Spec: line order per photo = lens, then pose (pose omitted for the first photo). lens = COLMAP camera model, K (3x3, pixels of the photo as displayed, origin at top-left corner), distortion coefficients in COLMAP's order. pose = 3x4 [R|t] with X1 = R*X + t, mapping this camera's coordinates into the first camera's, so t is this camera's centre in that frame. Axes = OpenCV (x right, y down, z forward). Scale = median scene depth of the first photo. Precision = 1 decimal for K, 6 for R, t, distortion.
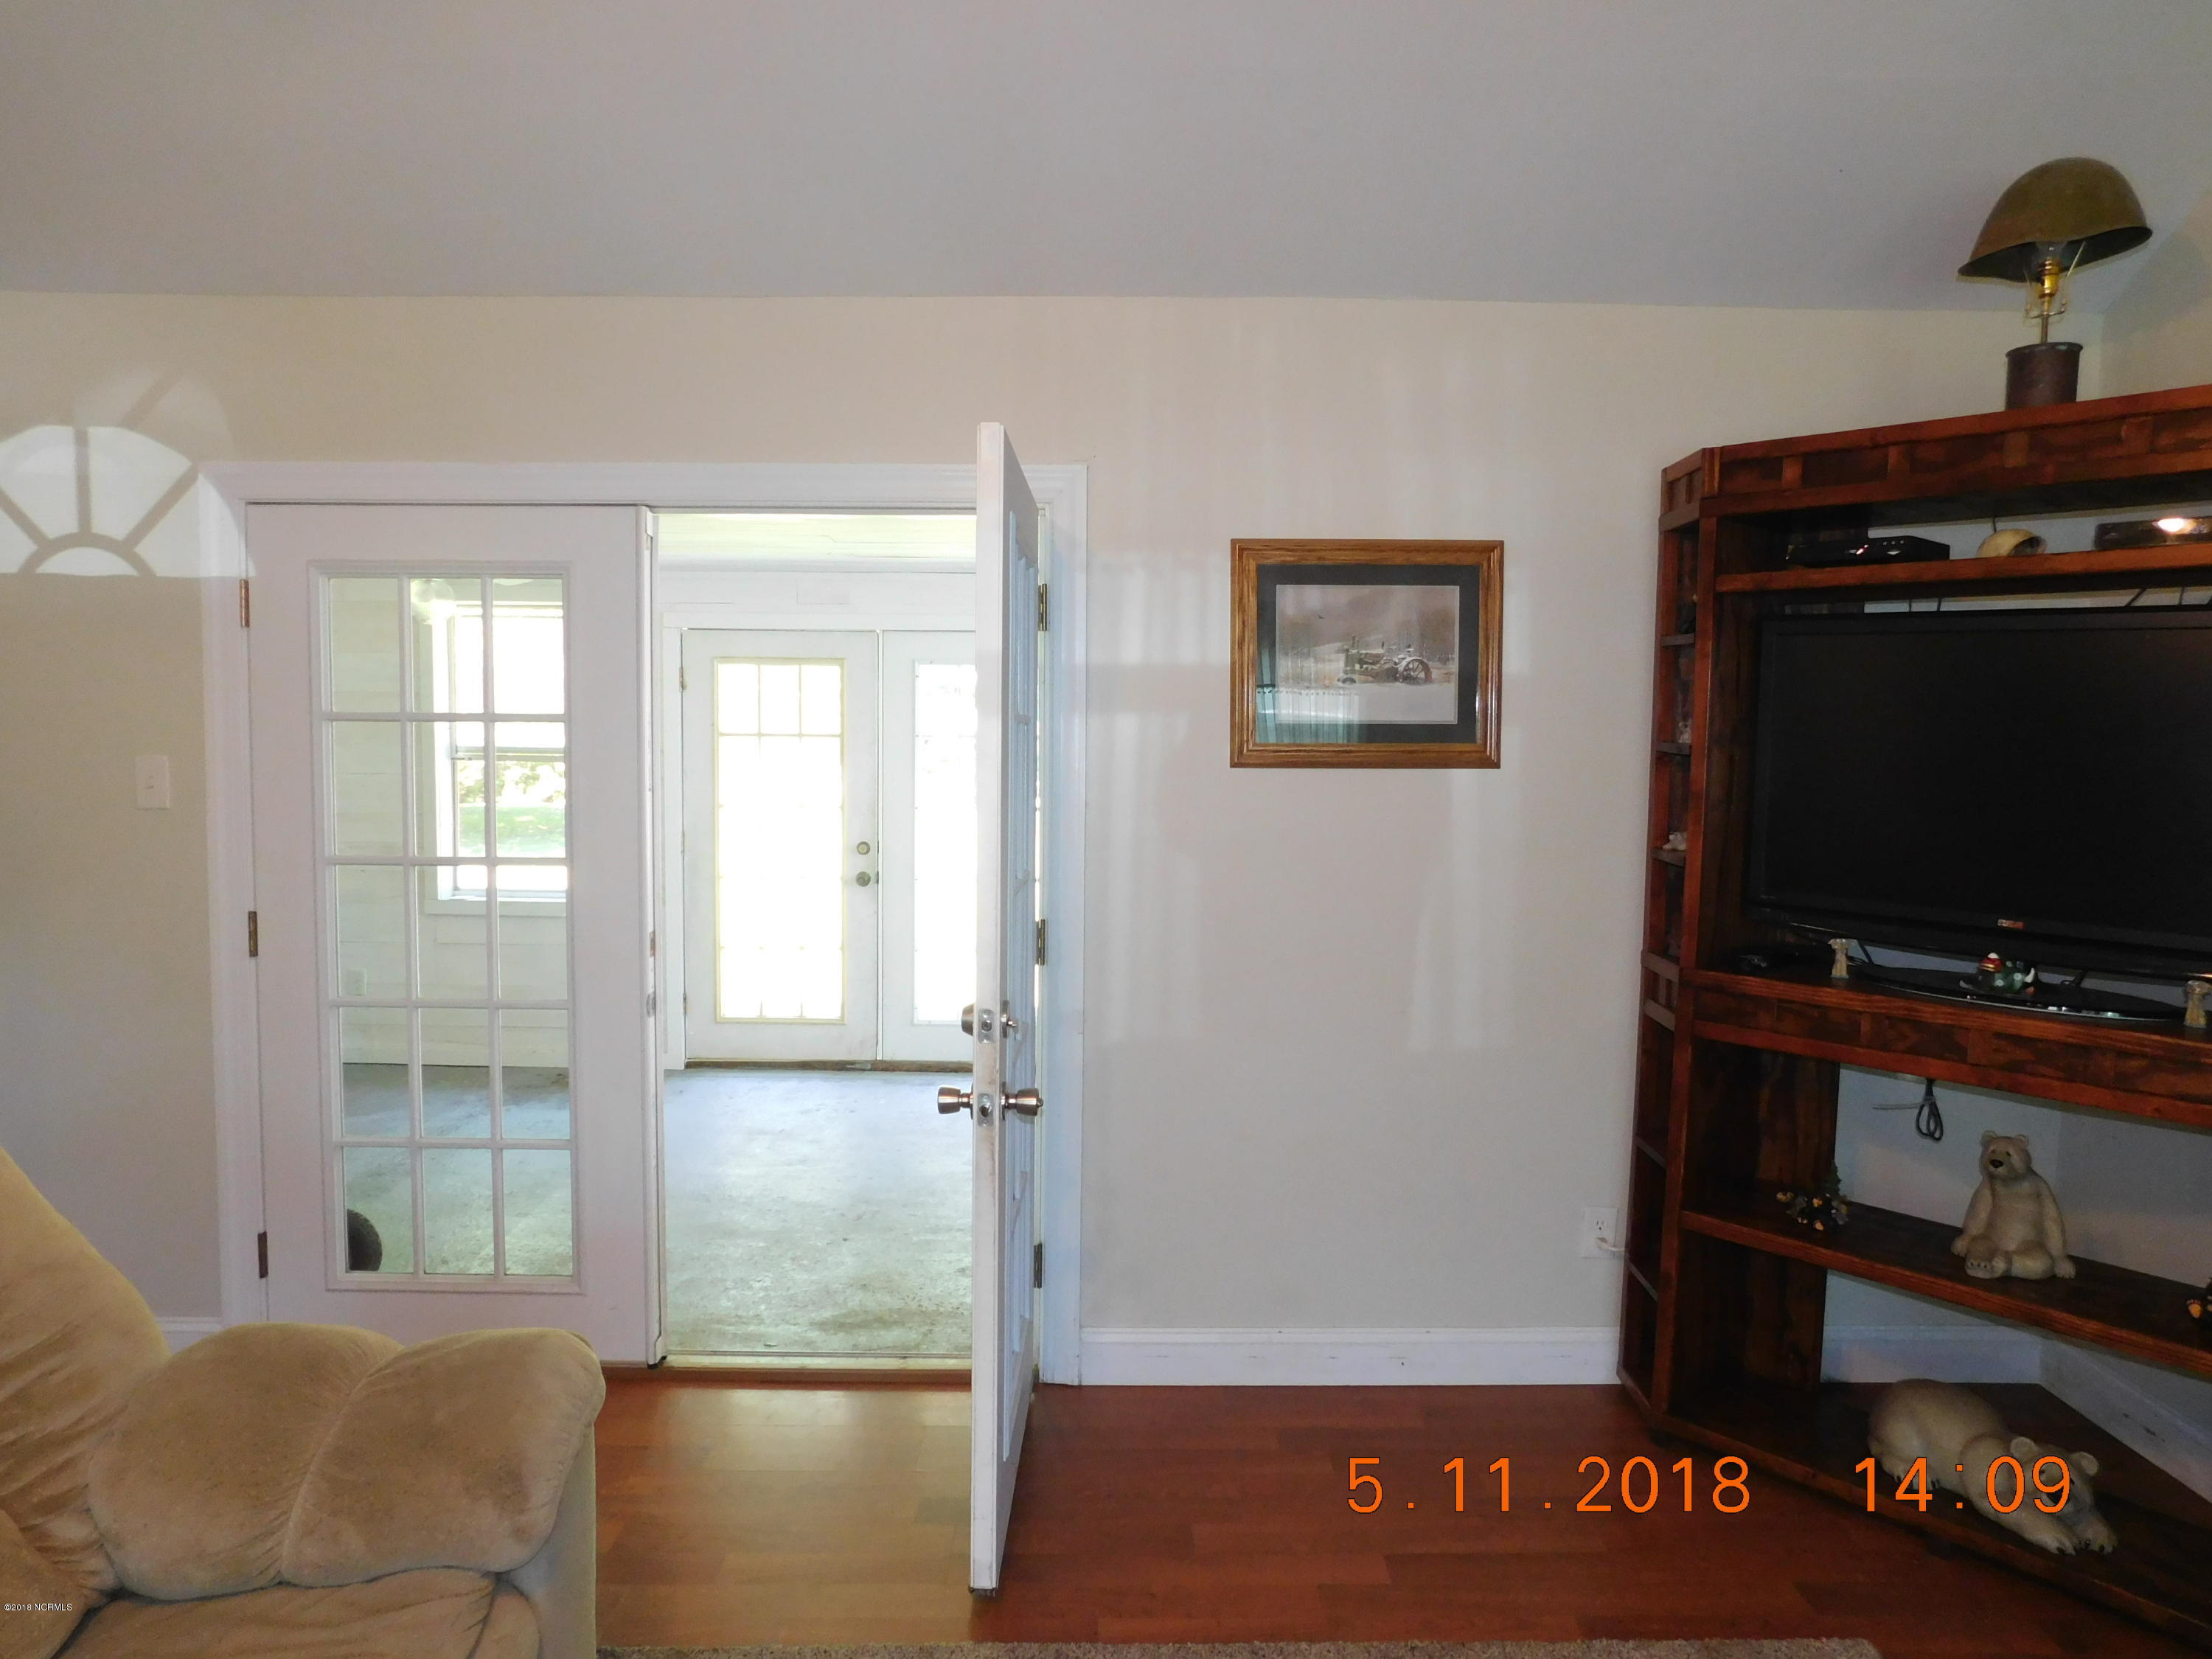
lens RADIAL K [[1488.9, 0, 1106.0], [0, 1488.9, 829.5], [0, 0, 1]] dist [-0.055899, 0.057908]
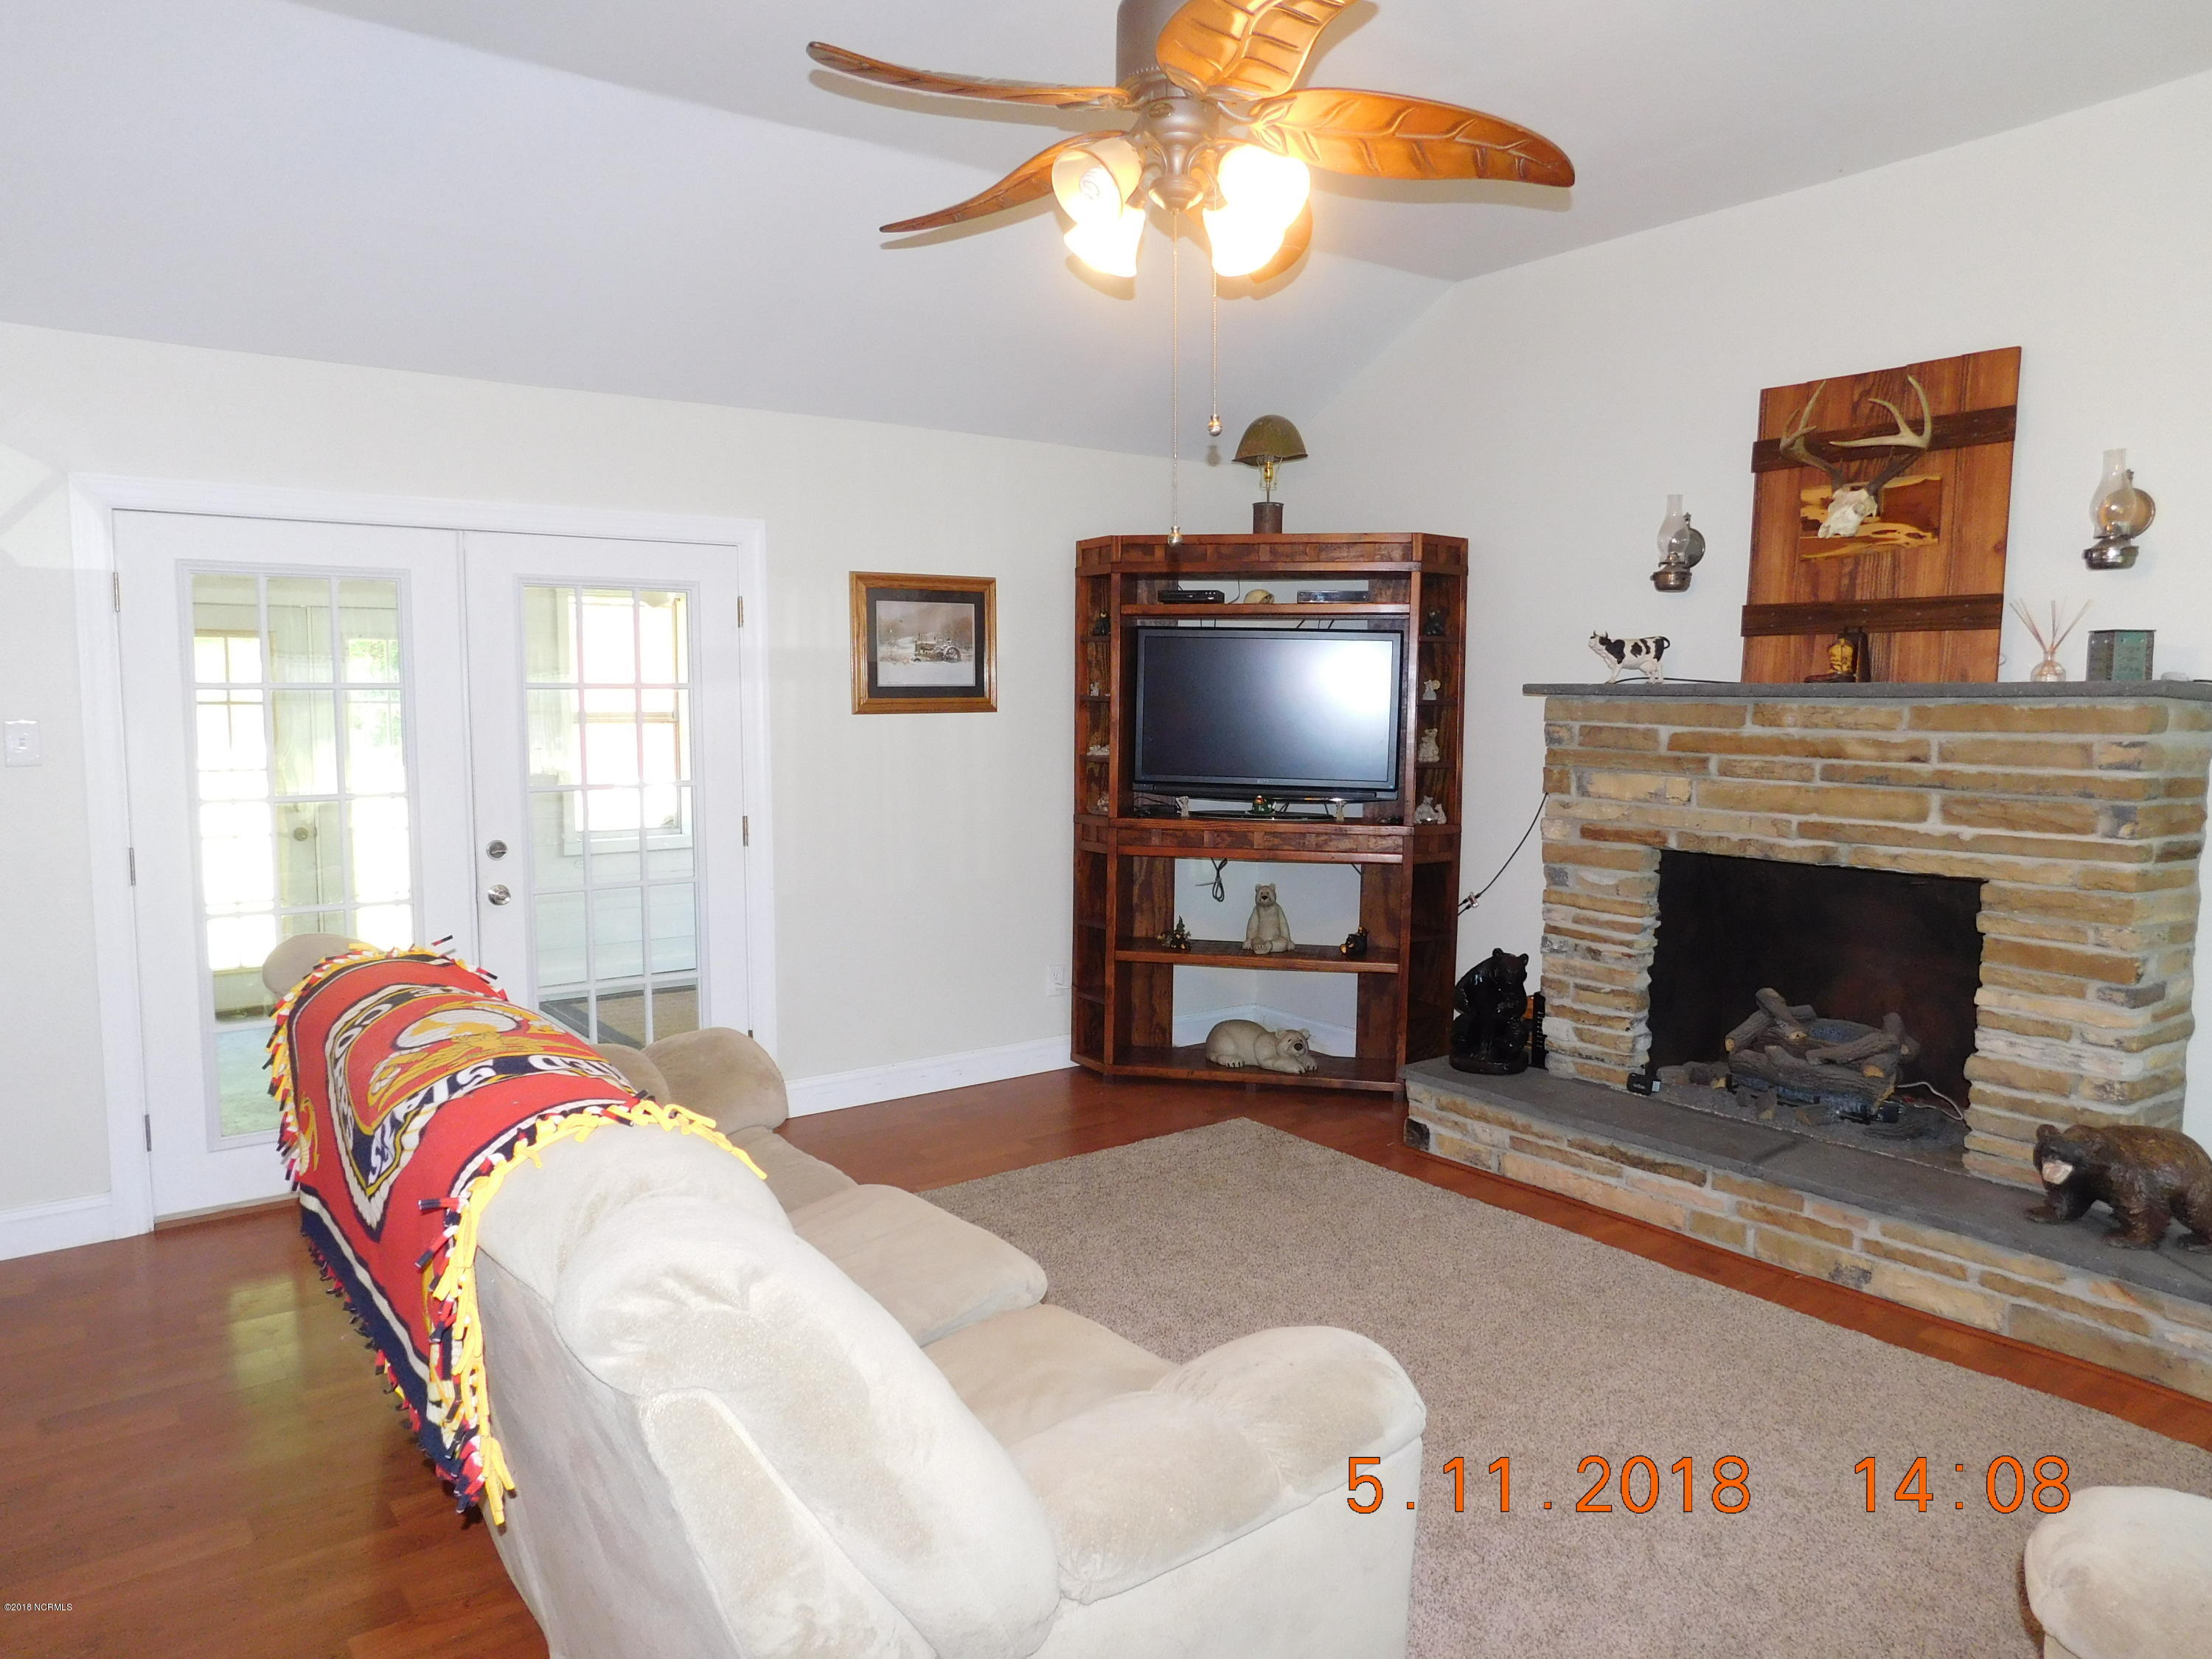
lens RADIAL K [[1488.9, 0, 1106.0], [0, 1488.9, 829.5], [0, 0, 1]] dist [-0.055899, 0.057908]
pose [[0.807355, -0.062463, 0.586750, -0.651457], [0.048384, 0.998041, 0.039672, 0.031878], [-0.588078, -0.003640, 0.808796, -0.457400]]
